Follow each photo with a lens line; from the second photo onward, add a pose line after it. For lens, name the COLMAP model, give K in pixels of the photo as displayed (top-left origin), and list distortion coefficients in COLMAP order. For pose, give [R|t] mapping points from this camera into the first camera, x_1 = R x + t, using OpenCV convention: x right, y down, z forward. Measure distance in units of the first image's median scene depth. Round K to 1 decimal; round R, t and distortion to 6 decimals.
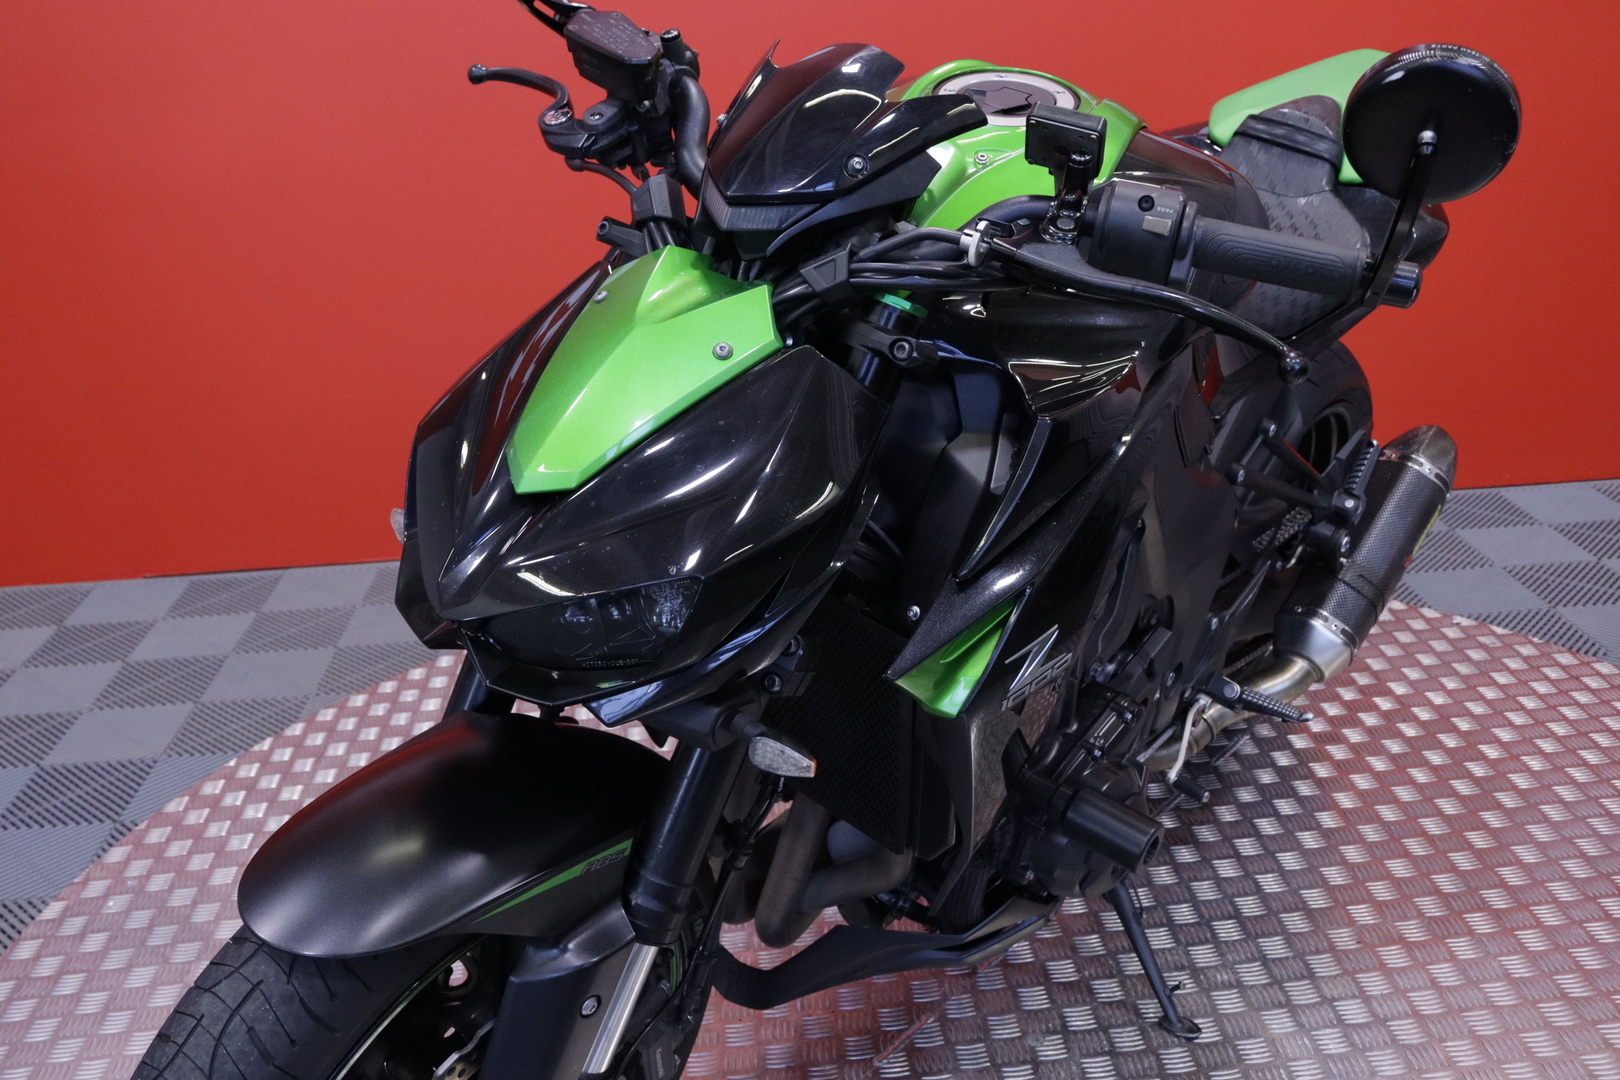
lens RADIAL K [[1596.6, 0, 802.0], [0, 1596.6, 563.3], [0, 0, 1]] dist [-0.145333, 0.226073]
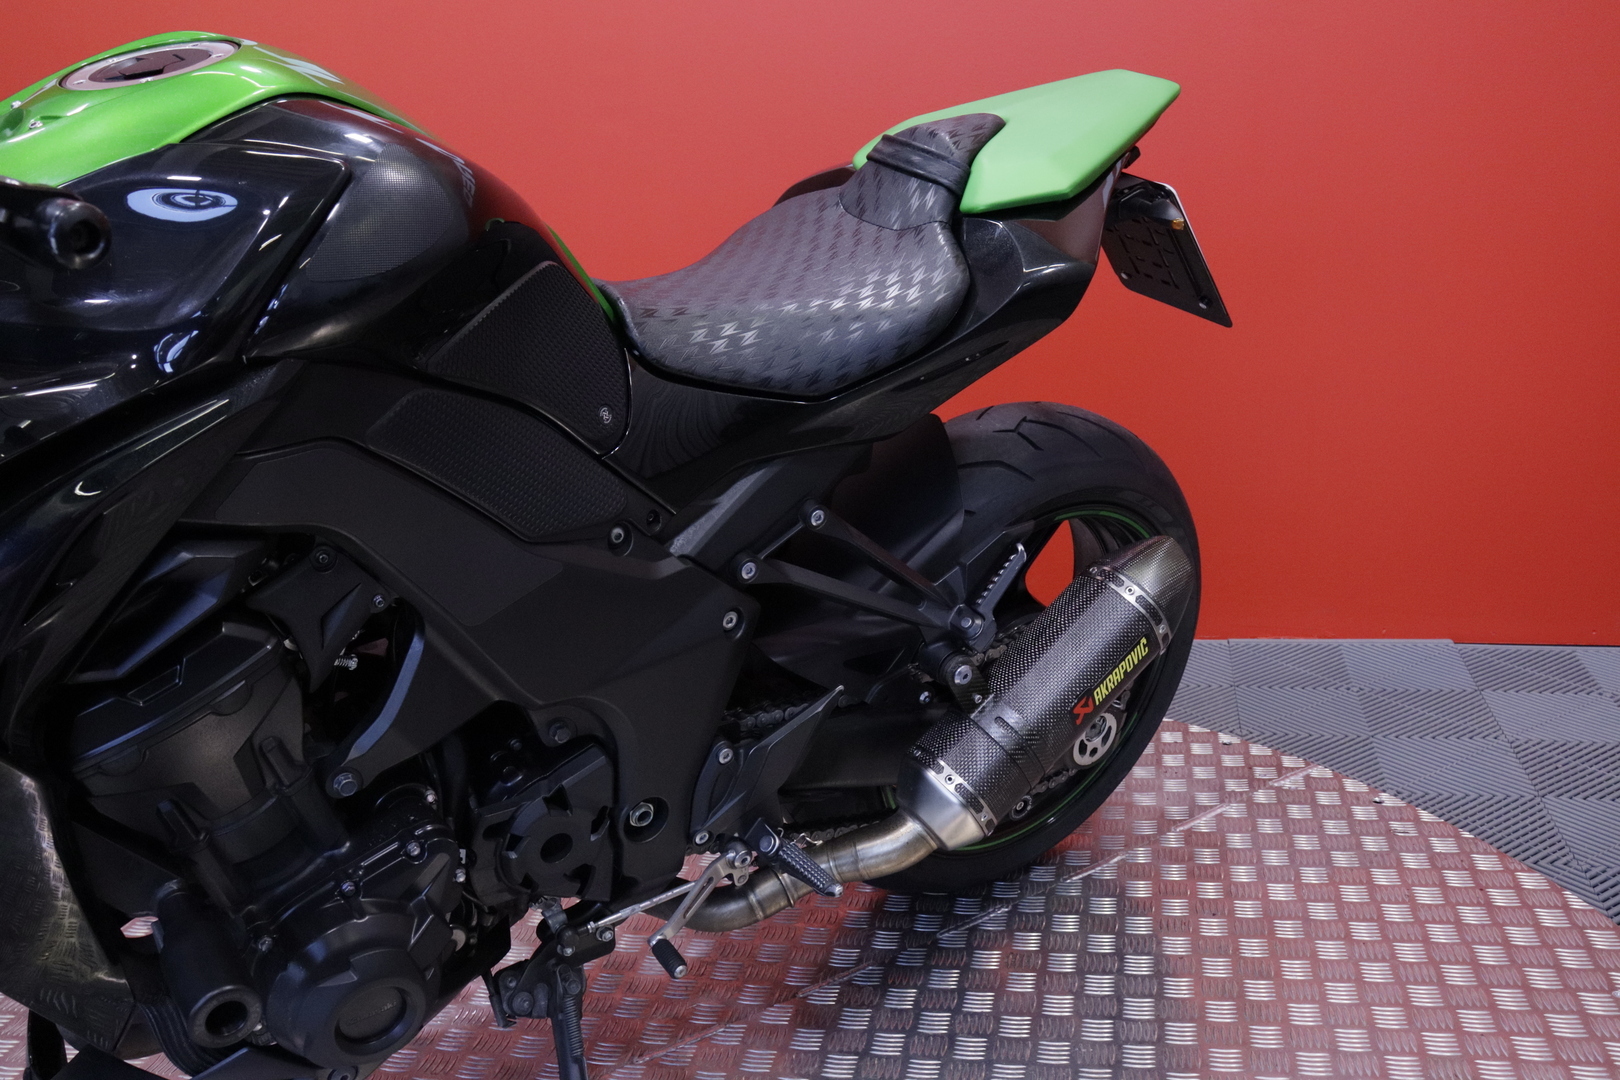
lens RADIAL K [[1461.3, 0, 810.0], [0, 1461.3, 540.0], [0, 0, 1]] dist [-0.040955, 0.011273]
pose [[0.962133, 0.068292, -0.263887, 0.726601], [-0.090989, 0.993042, -0.074755, -0.028387], [0.256946, 0.095935, 0.961652, 0.446327]]
